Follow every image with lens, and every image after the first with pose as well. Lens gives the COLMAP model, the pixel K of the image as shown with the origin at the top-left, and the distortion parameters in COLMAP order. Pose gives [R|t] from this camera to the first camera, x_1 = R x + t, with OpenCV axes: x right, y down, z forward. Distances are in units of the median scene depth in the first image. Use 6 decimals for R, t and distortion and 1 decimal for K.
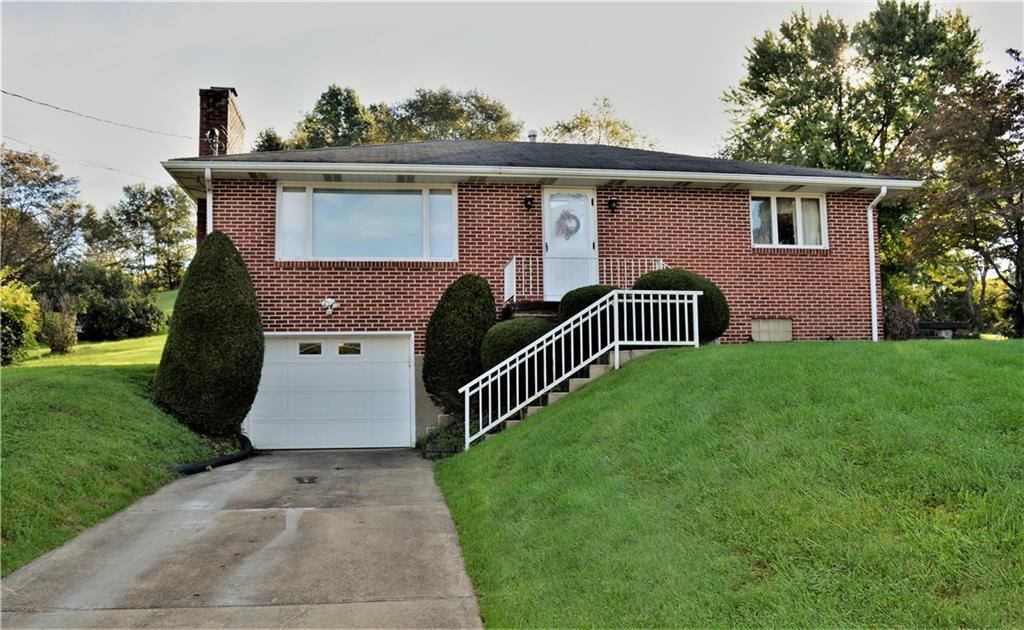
lens RADIAL K [[837.5, 0, 509.3], [0, 837.5, 323.4], [0, 0, 1]] dist [-0.093072, -0.003934]
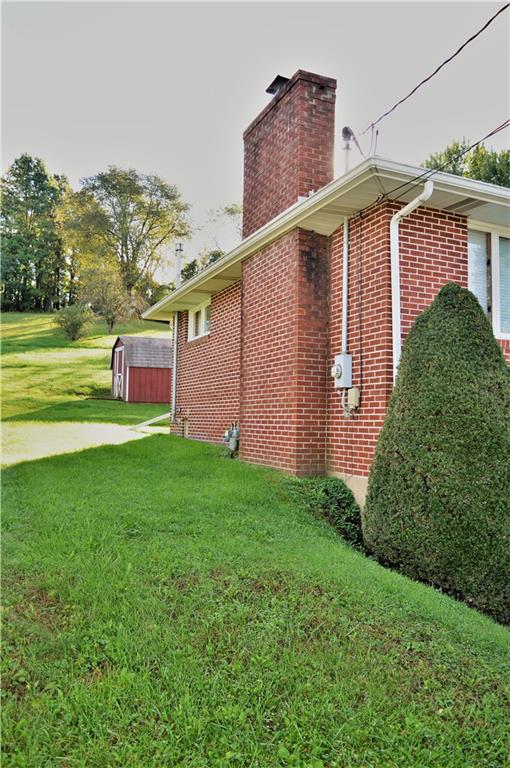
lens RADIAL K [[605.2, 0, 256.5], [0, 605.2, 383.2], [0, 0, 1]] dist [-0.081699, -0.009869]
pose [[0.965030, 0.052927, 0.256742, -0.550994], [-0.062372, 0.997638, 0.028782, -0.037700], [-0.254612, -0.043789, 0.966051, 0.546081]]
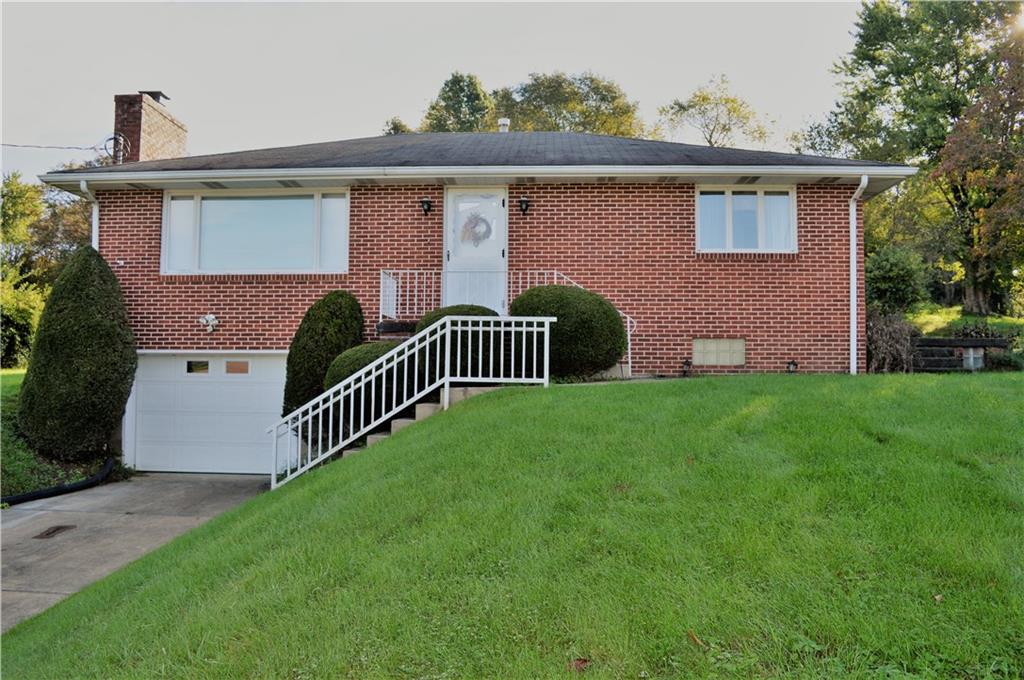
lens RADIAL K [[806.9, 0, 513.4], [0, 806.9, 336.0], [0, 0, 1]] dist [-0.081699, -0.009869]
pose [[0.981934, 0.011789, -0.188856, 0.278896], [-0.003101, 0.998926, 0.046233, -0.046502], [0.189198, -0.044812, 0.980916, 0.173117]]
